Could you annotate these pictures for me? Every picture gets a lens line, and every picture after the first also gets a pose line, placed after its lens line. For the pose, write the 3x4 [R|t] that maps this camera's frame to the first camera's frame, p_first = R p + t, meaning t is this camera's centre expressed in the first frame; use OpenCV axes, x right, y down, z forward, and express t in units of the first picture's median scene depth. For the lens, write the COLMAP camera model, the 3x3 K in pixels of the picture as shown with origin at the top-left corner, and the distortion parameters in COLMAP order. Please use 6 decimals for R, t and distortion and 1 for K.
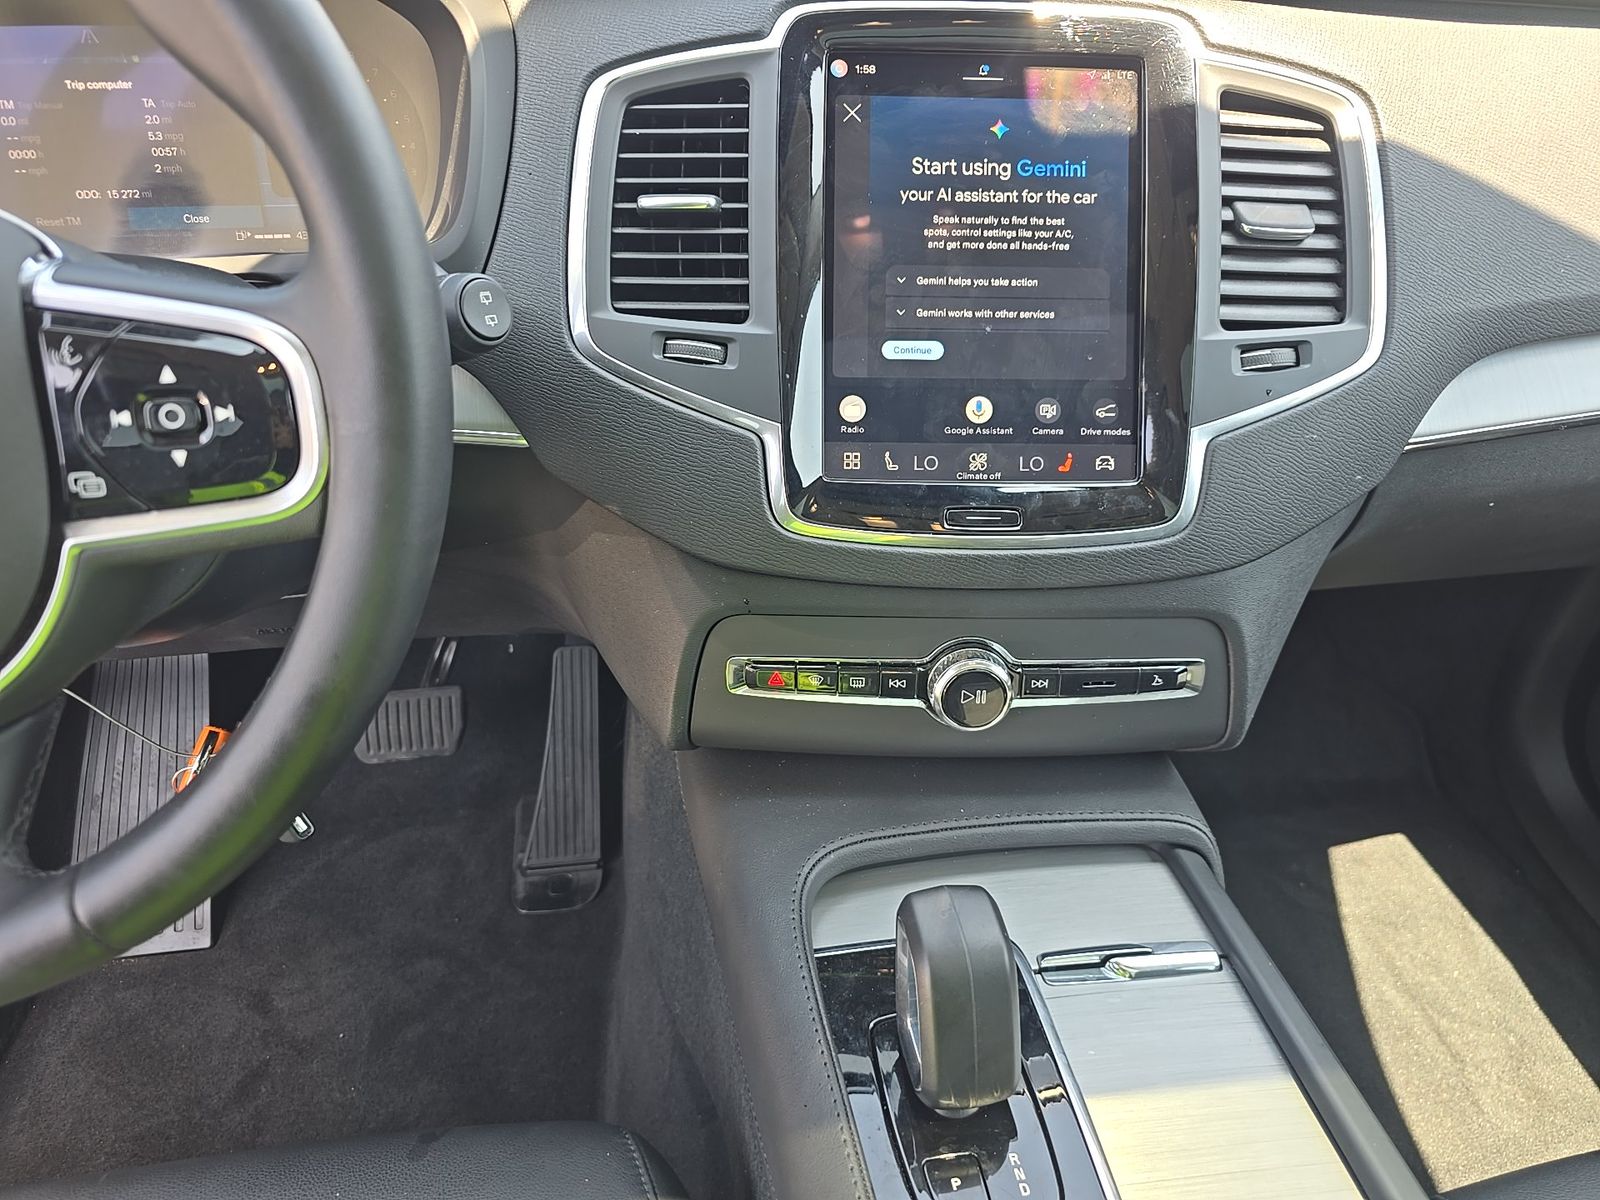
lens RADIAL K [[1085.9, 0, 786.4], [0, 1085.9, 587.0], [0, 0, 1]] dist [0.035730, -0.025568]
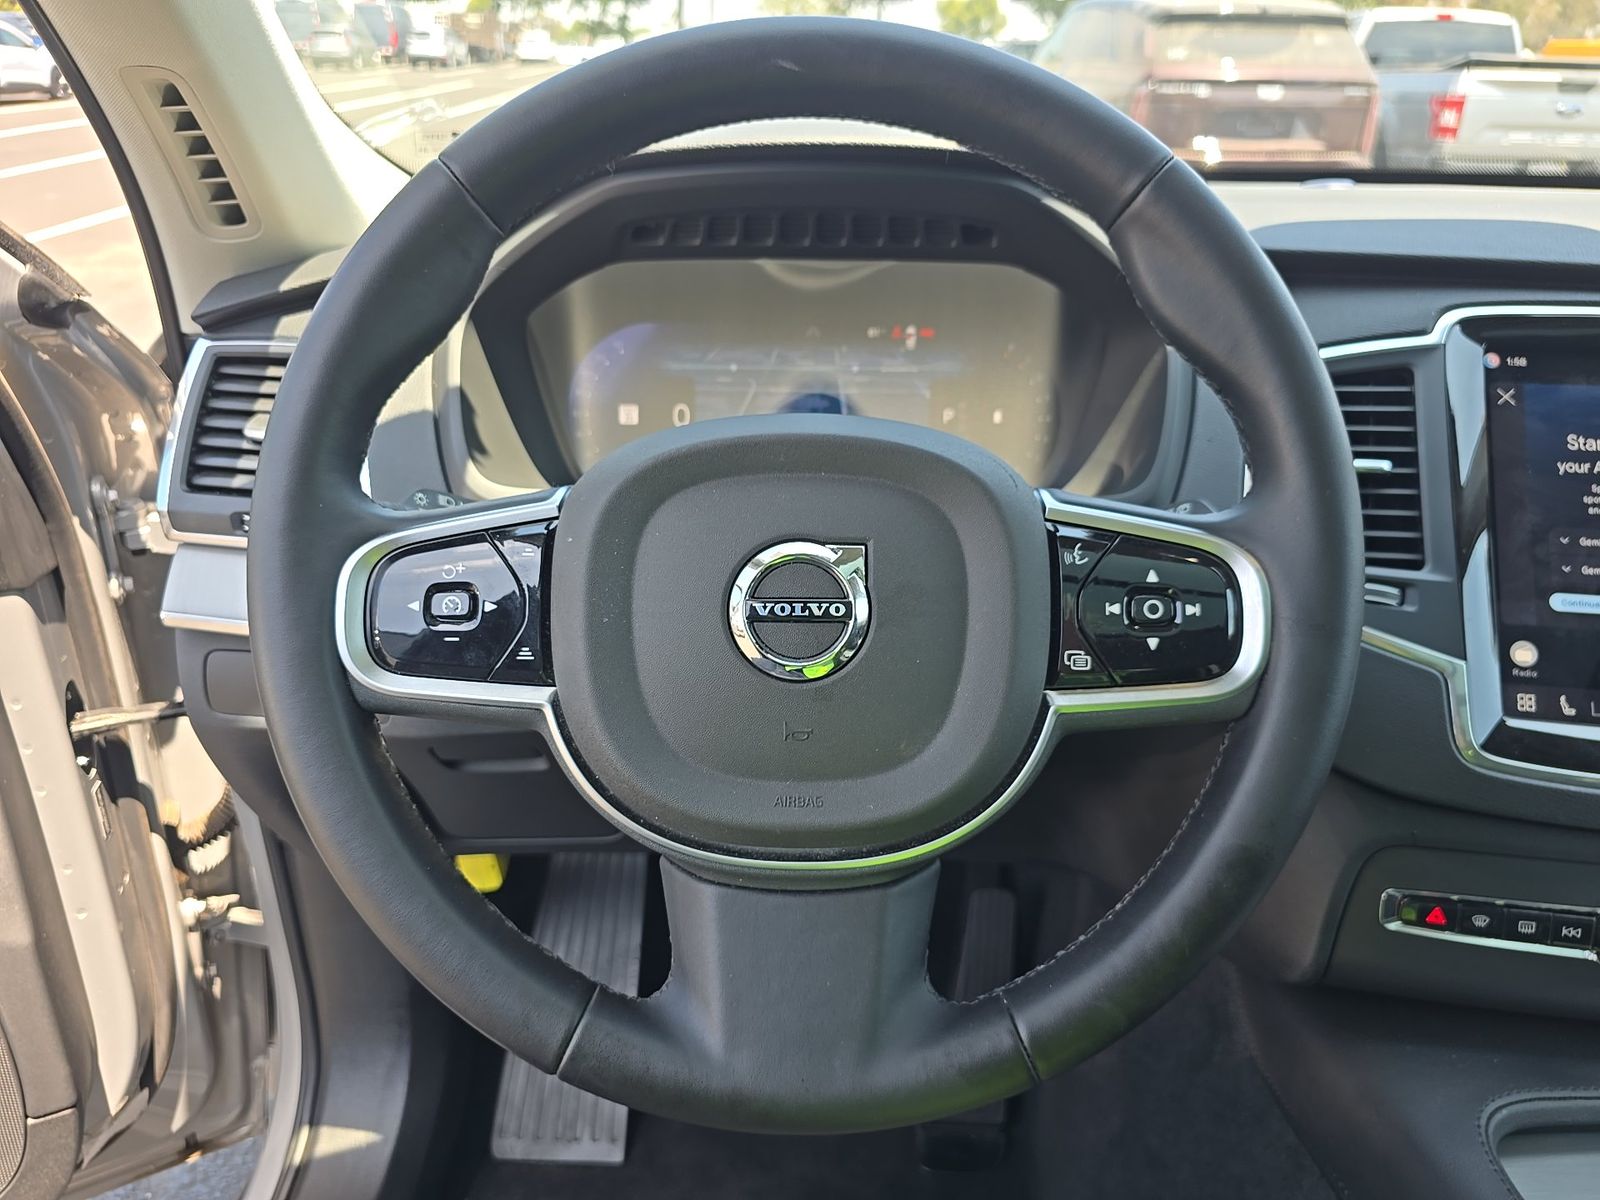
lens RADIAL K [[1085.9, 0, 806.5], [0, 1085.9, 597.1], [0, 0, 1]] dist [0.035730, -0.025568]
pose [[0.986417, 0.049842, -0.156518, -0.463699], [-0.085673, 0.969095, -0.231335, 0.089466], [0.140151, 0.241602, 0.960201, -0.137584]]
